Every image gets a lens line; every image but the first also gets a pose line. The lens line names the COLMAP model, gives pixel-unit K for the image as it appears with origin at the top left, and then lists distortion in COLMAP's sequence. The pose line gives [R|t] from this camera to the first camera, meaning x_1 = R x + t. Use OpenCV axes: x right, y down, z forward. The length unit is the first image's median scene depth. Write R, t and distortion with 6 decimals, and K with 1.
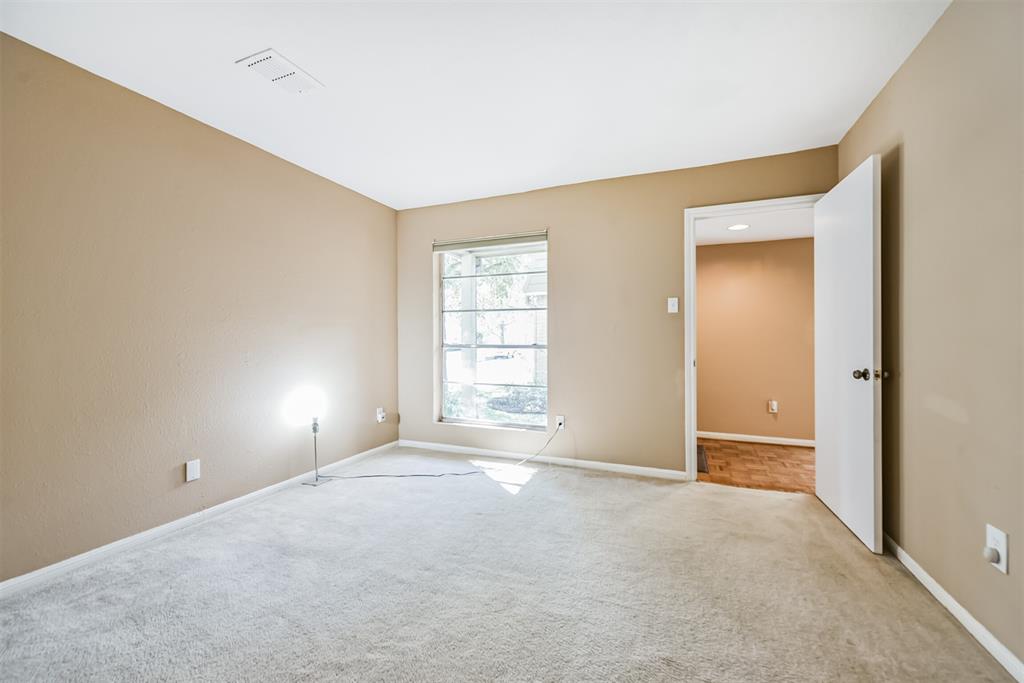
lens RADIAL K [[404.6, 0, 516.3], [0, 404.6, 336.7], [0, 0, 1]] dist [0.001748, 0.000225]
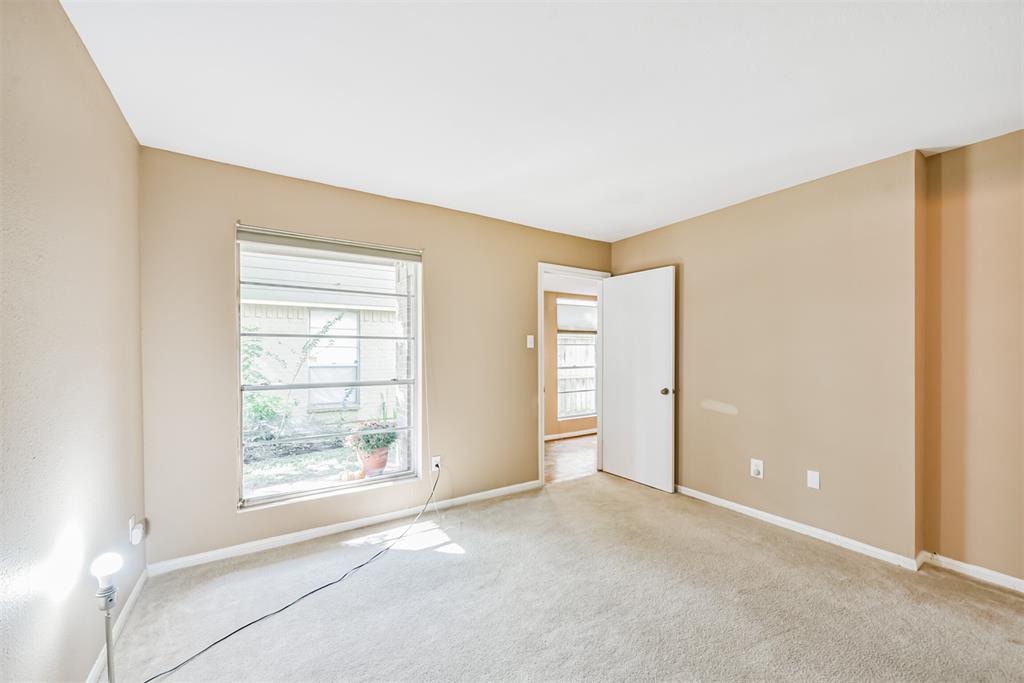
lens RADIAL K [[404.0, 0, 518.9], [0, 404.0, 348.9], [0, 0, 1]] dist [0.001166, -0.000045]
pose [[0.565581, 0.005197, 0.824676, -0.614796], [-0.006748, 0.999976, -0.001674, -0.055069], [-0.824665, -0.004618, 0.565602, 0.366311]]
